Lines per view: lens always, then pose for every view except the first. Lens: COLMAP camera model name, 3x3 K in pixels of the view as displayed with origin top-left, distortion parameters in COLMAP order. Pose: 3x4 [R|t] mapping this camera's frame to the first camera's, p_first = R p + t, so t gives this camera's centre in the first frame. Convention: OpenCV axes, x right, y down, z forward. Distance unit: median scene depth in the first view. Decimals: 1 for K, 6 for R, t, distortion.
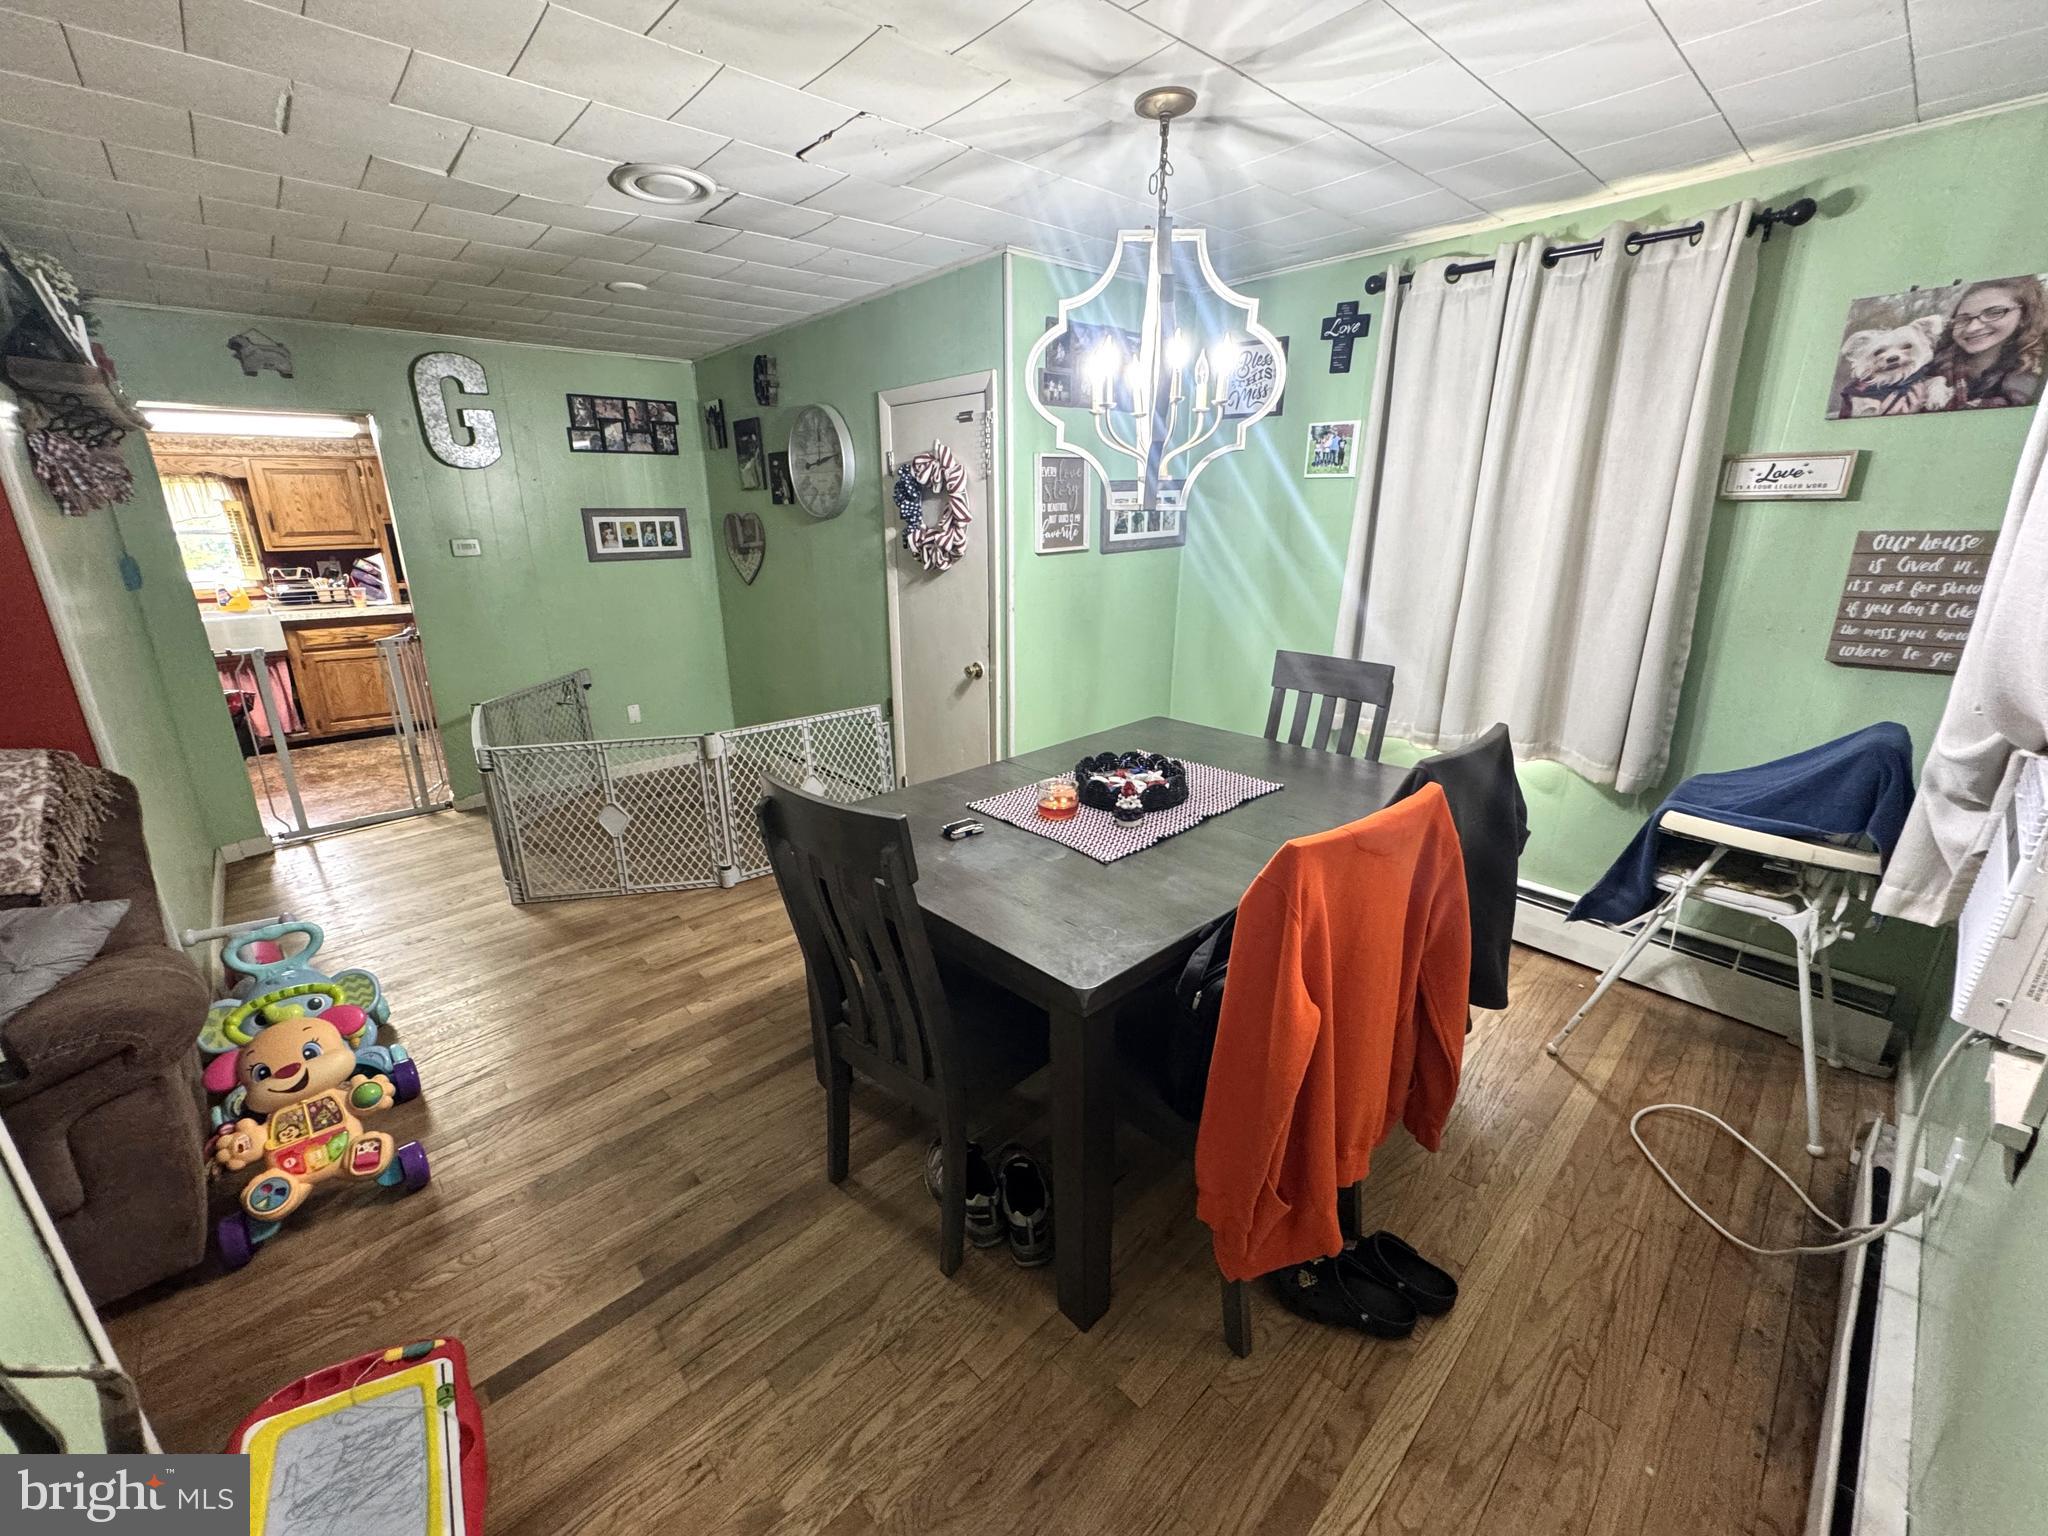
lens RADIAL K [[823.8, 0, 1021.5], [0, 823.8, 762.1], [0, 0, 1]] dist [0.000366, -0.000263]
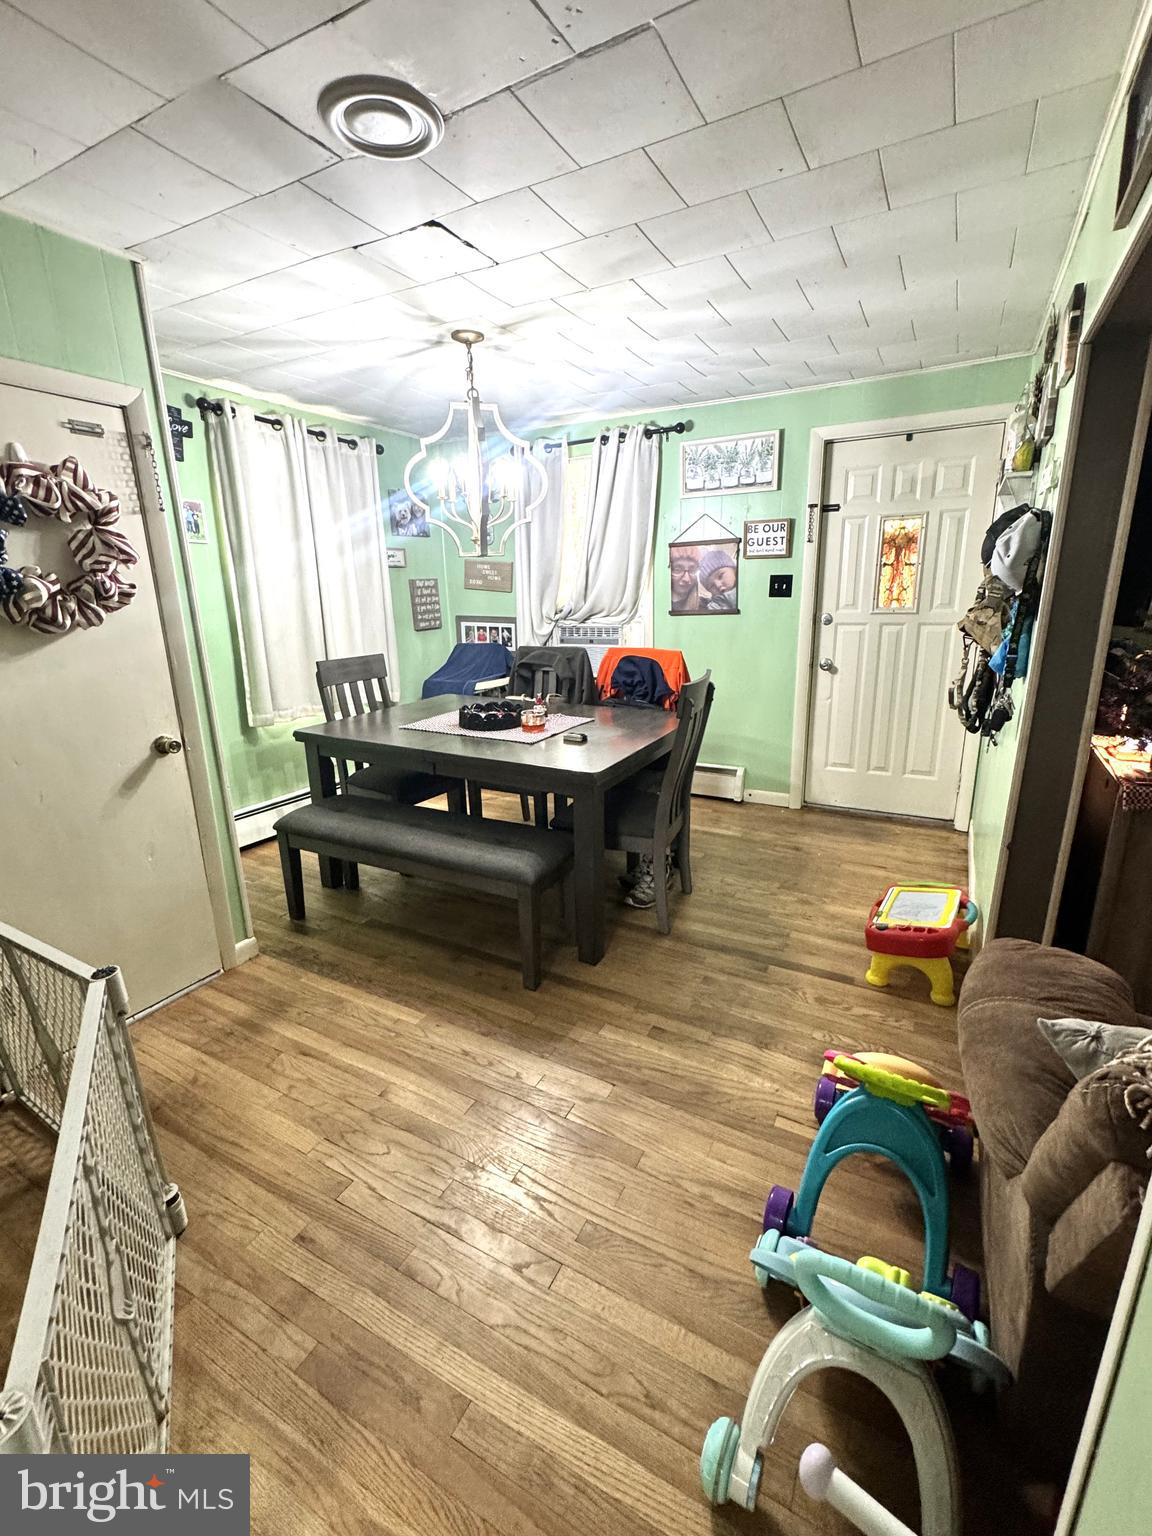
lens RADIAL K [[665.4, 0, 580.0], [0, 665.4, 762.0], [0, 0, 1]] dist [0.002366, -0.000403]
pose [[-0.324609, -0.229766, 0.917517, -1.225177], [0.298466, 0.895602, 0.329872, -0.294767], [-0.897523, 0.380927, -0.222143, 1.198317]]
